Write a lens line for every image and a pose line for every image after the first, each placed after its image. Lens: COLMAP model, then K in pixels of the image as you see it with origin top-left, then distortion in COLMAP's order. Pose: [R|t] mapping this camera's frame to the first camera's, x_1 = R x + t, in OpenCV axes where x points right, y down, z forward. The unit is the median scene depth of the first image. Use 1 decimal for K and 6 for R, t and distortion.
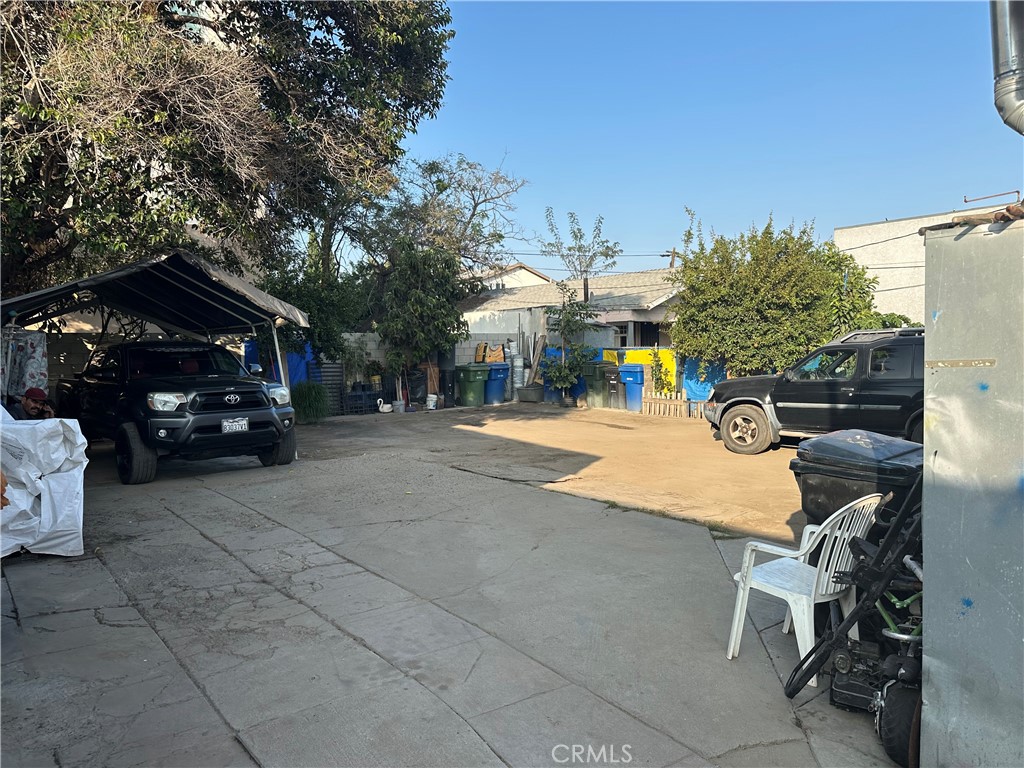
lens RADIAL K [[706.0, 0, 509.2], [0, 706.0, 378.5], [0, 0, 1]] dist [0.075010, -0.111538]
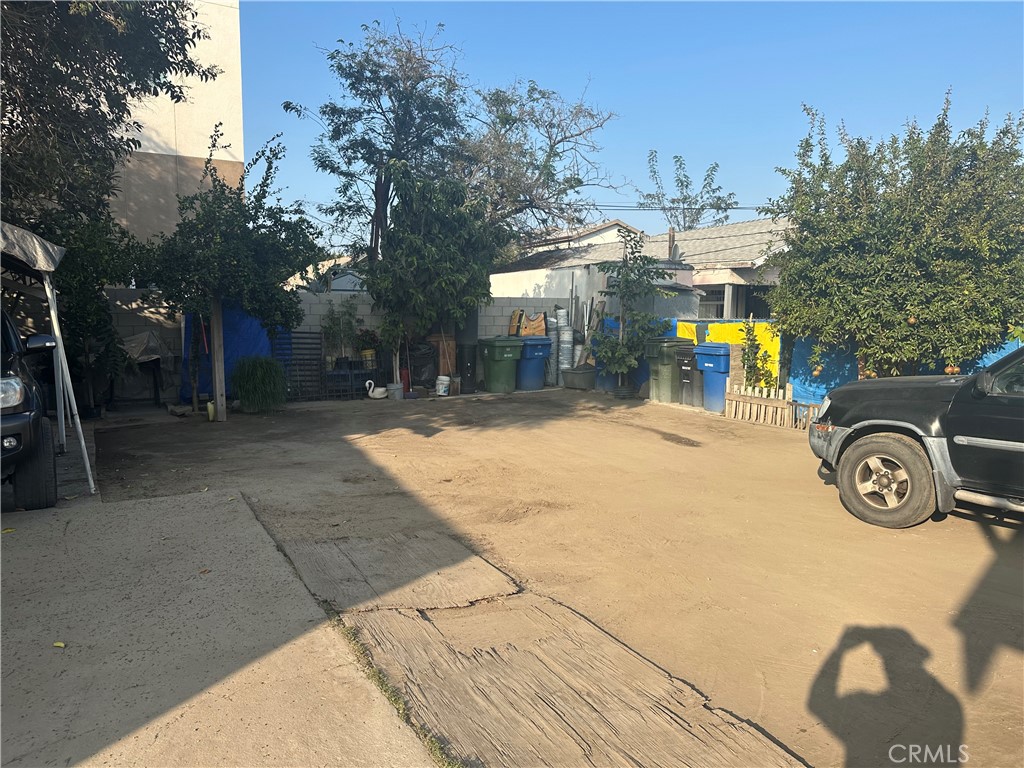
lens RADIAL K [[706.0, 0, 509.2], [0, 706.0, 378.5], [0, 0, 1]] dist [0.075010, -0.111538]
pose [[0.986095, 0.034397, -0.162582, 0.090155], [-0.026933, 0.998489, 0.047892, -0.014225], [0.163984, -0.042848, 0.985532, 0.279920]]
